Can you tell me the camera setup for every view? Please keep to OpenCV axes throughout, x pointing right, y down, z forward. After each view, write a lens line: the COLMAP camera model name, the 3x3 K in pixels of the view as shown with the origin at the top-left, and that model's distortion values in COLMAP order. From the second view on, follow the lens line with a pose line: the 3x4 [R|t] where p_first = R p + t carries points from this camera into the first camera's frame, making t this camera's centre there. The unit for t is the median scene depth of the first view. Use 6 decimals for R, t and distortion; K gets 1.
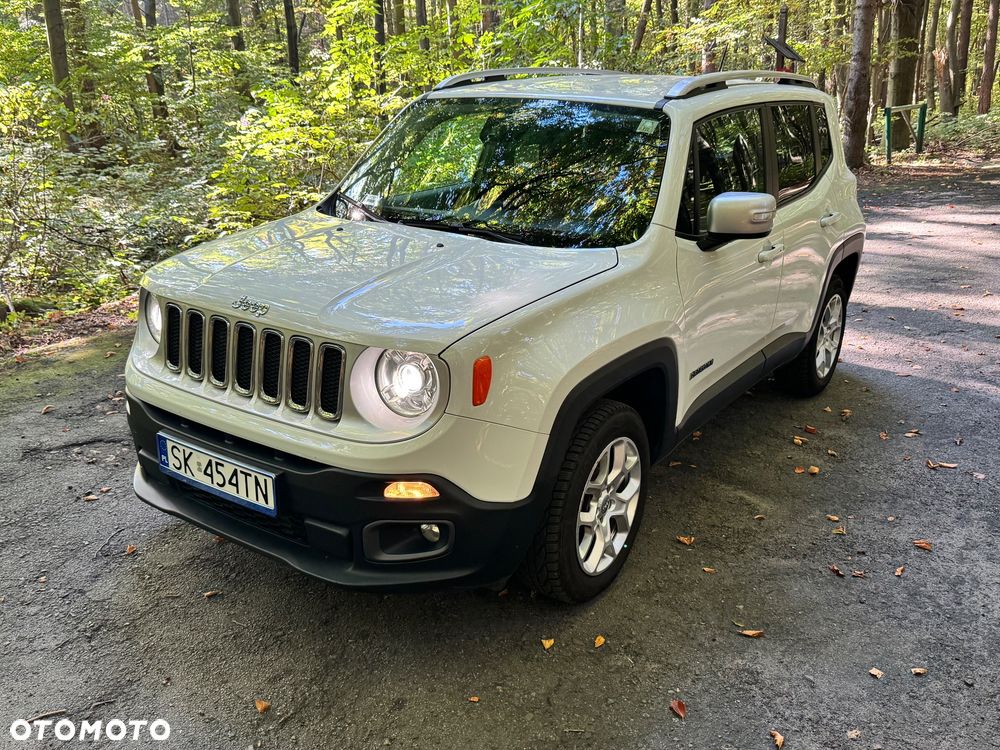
lens RADIAL K [[863.8, 0, 493.8], [0, 863.8, 374.9], [0, 0, 1]] dist [0.065691, -0.098761]
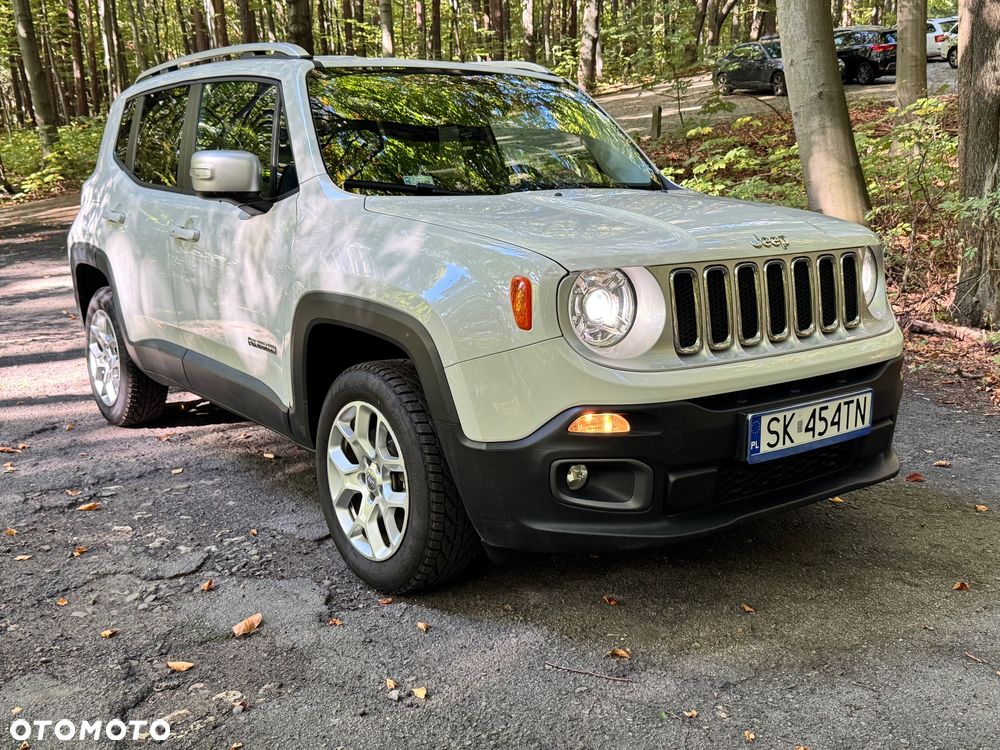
lens RADIAL K [[971.6, 0, 498.8], [0, 971.6, 391.1], [0, 0, 1]] dist [0.088936, 0.000000]
pose [[0.336194, -0.223363, 0.914922, -1.294514], [0.323078, 0.939871, 0.110736, -0.131215], [-0.884643, 0.258363, 0.388143, 0.847747]]
